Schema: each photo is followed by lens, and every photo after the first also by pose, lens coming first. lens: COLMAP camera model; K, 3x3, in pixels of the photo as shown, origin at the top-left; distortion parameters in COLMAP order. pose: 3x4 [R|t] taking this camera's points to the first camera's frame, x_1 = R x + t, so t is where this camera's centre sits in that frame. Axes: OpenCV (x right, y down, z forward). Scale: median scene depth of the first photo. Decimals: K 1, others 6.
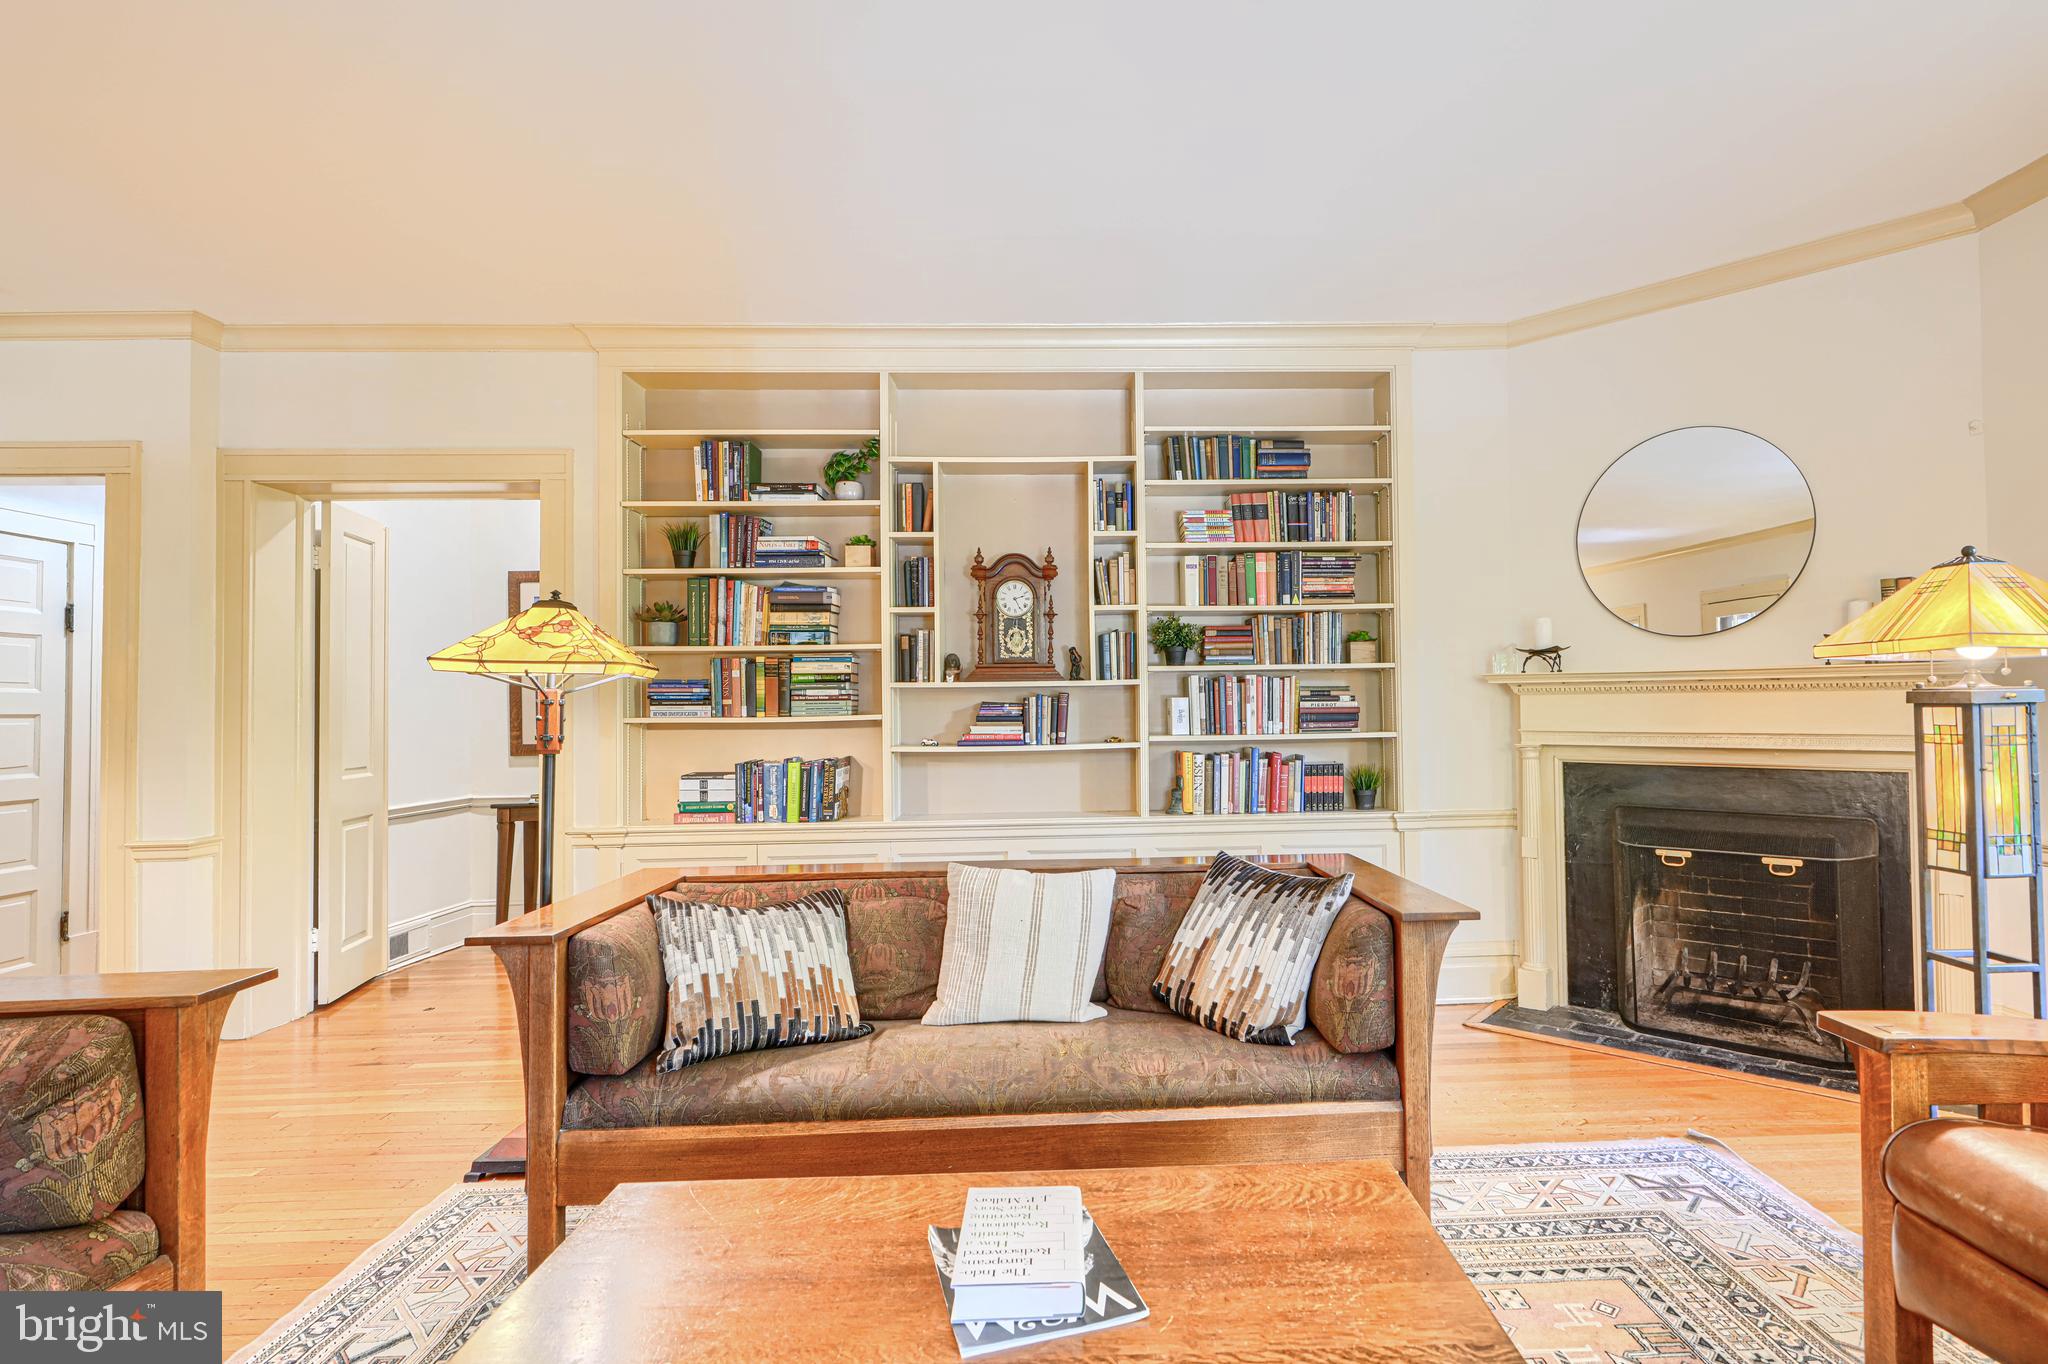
lens RADIAL K [[1013.5, 0, 1024.1], [0, 1013.5, 684.9], [0, 0, 1]] dist [0.003903, 0.000288]
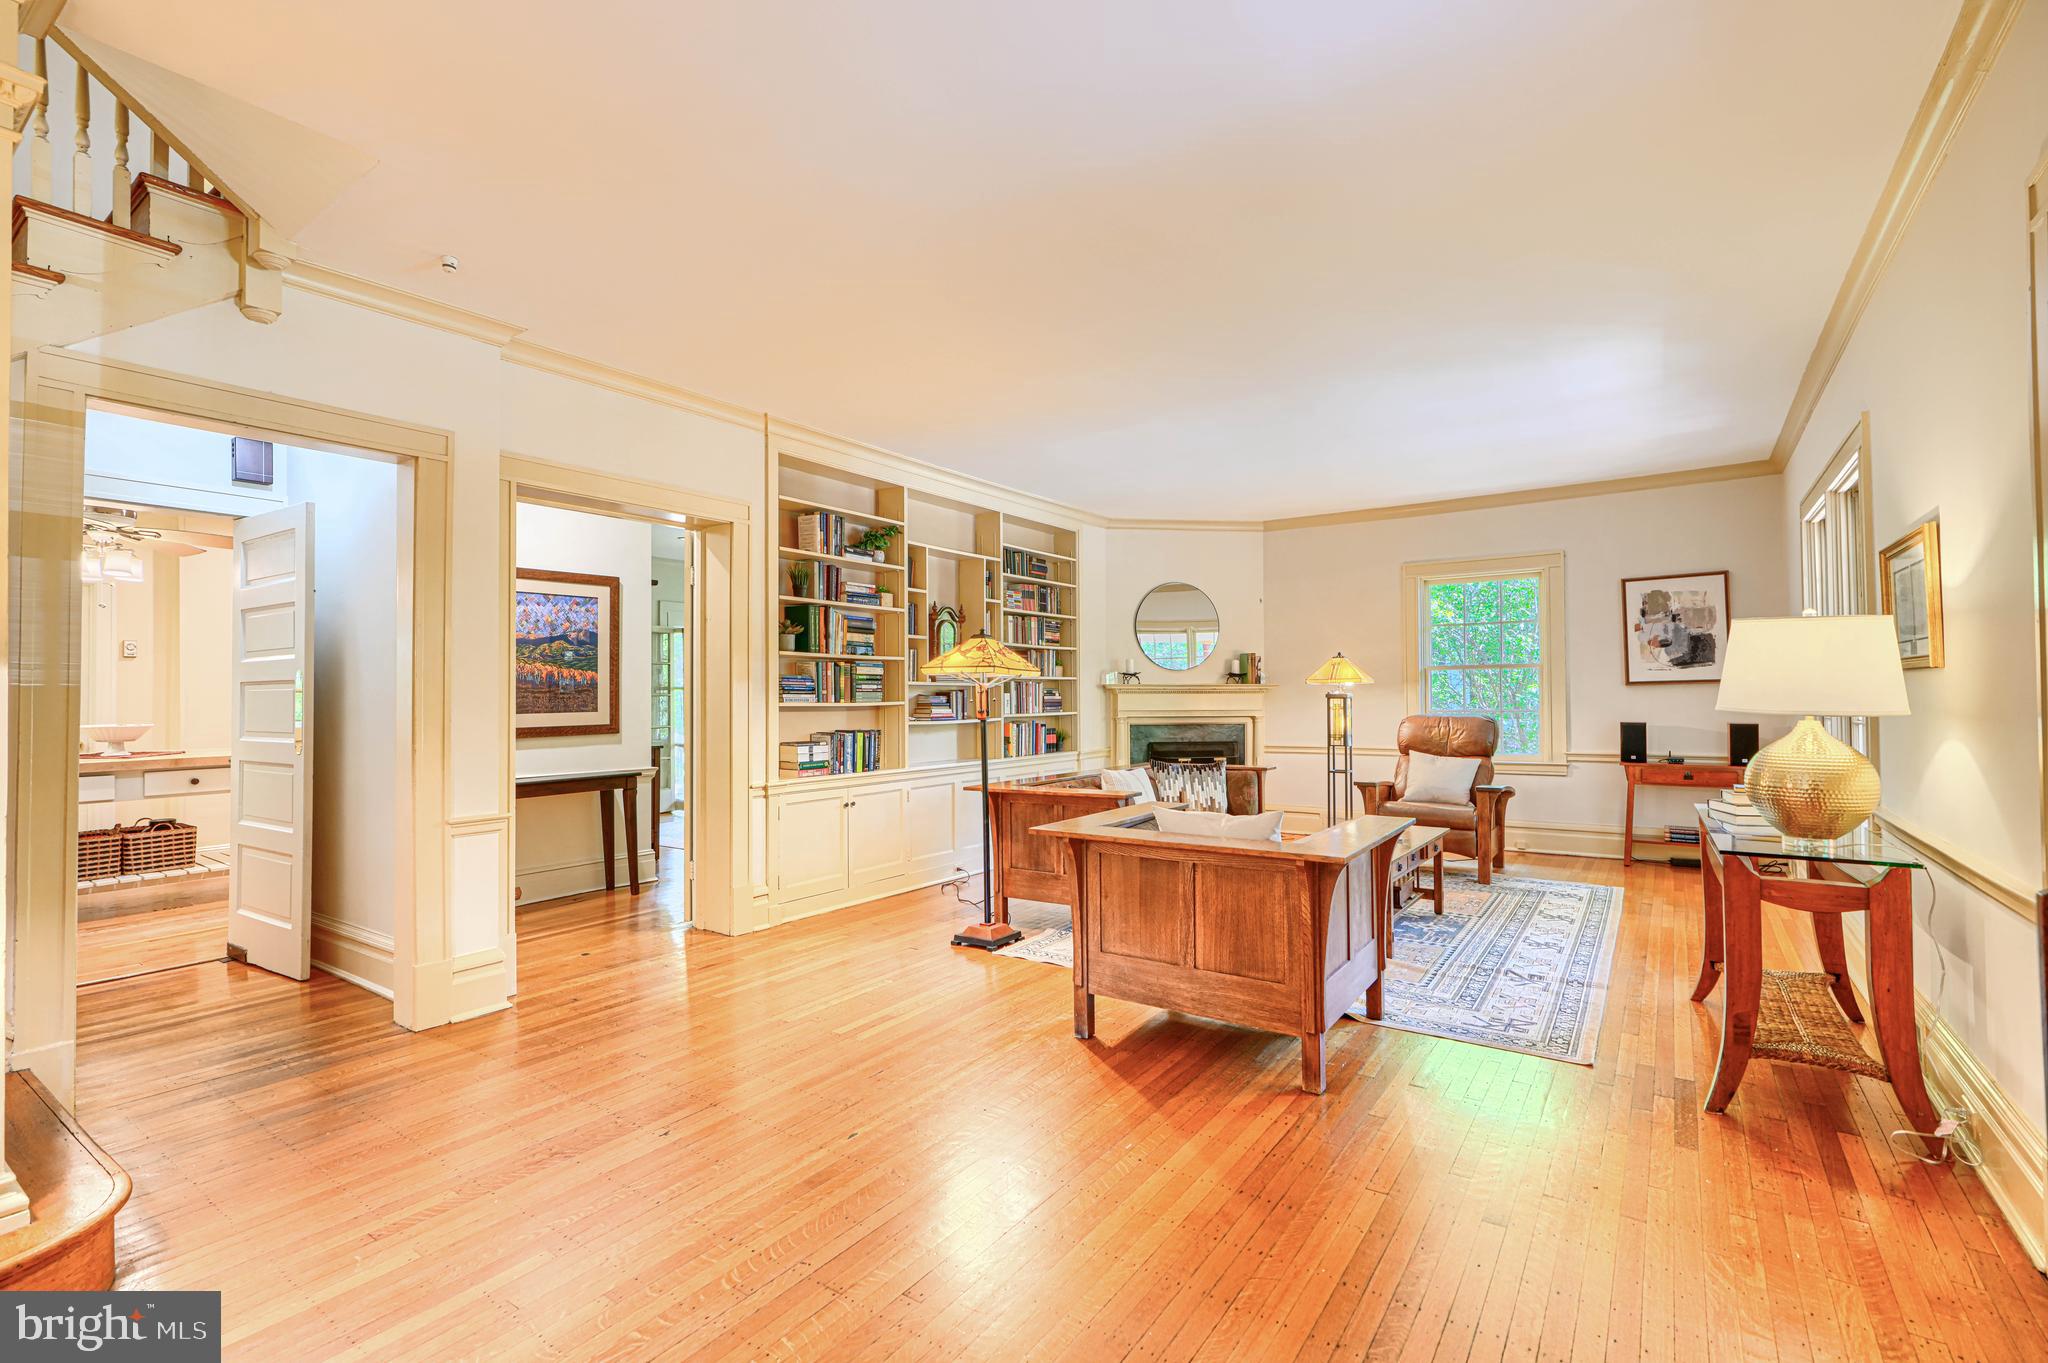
lens RADIAL K [[915.0, 0, 1024.9], [0, 915.0, 682.8], [0, 0, 1]] dist [-0.002055, -0.000783]
pose [[0.613582, 0.022121, 0.789321, -1.148323], [-0.018448, 0.999736, -0.013677, 0.015962], [-0.789416, -0.006170, 0.613828, -0.034634]]
